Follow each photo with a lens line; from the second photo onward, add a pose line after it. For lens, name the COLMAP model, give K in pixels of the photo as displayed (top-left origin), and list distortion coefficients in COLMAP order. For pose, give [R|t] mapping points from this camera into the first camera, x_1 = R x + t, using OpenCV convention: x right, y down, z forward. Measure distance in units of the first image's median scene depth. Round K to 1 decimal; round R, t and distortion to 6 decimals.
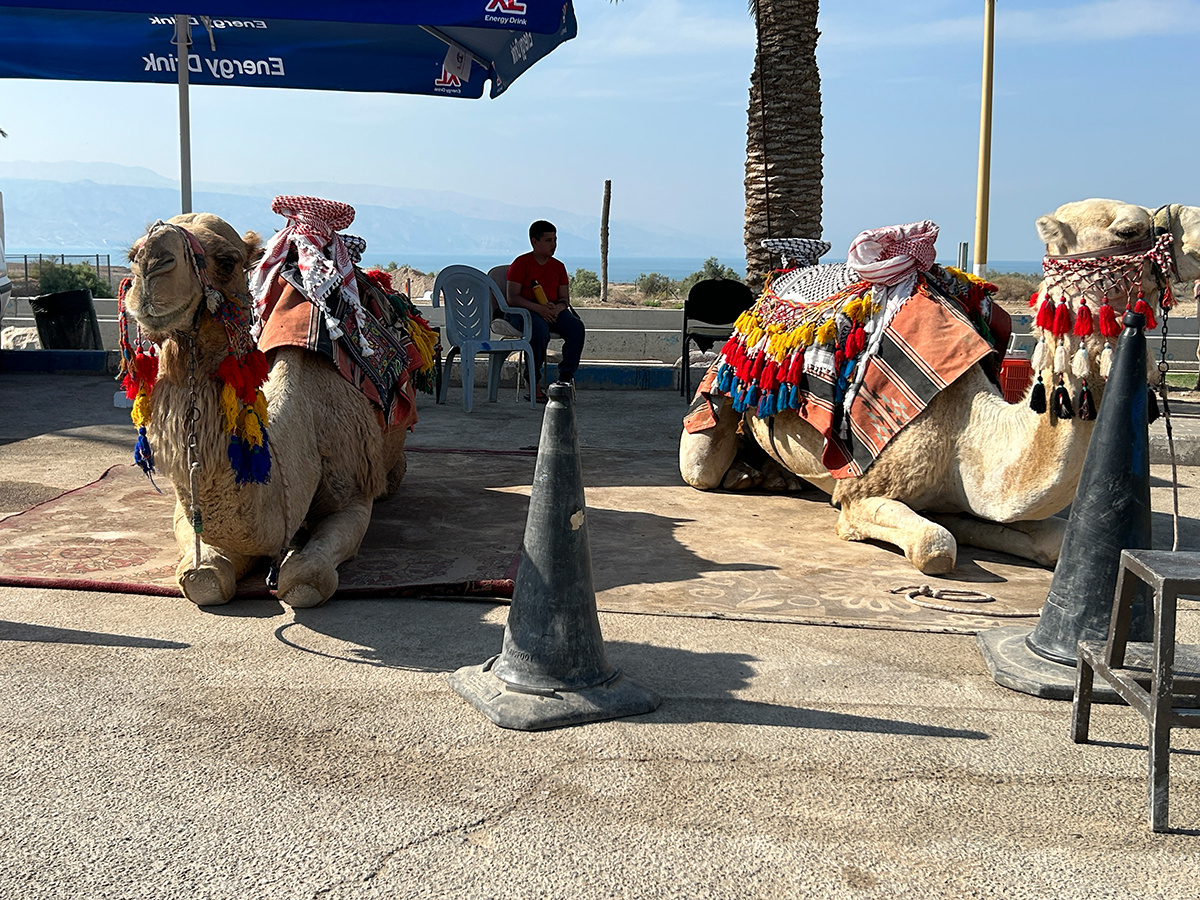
lens RADIAL K [[1403.2, 0, 600.1], [0, 1403.2, 449.0], [0, 0, 1]] dist [-0.007789, 0.000000]
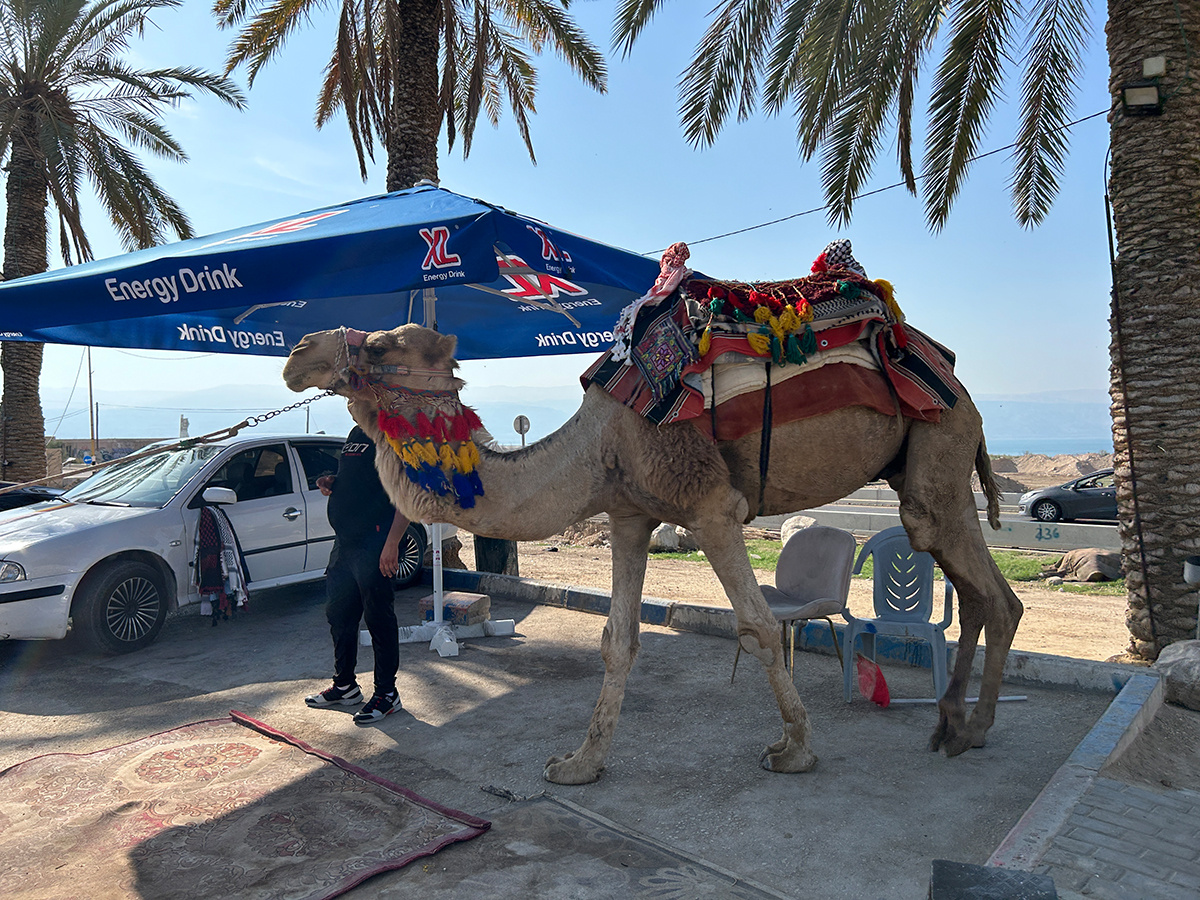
lens RADIAL K [[909.2, 0, 600.1], [0, 909.2, 453.2], [0, 0, 1]] dist [0.006974, -0.002636]
pose [[0.619812, 0.008998, -0.784699, 0.348497], [-0.127639, 0.987775, -0.089492, -0.082268], [0.774300, 0.155626, 0.613384, 0.446136]]
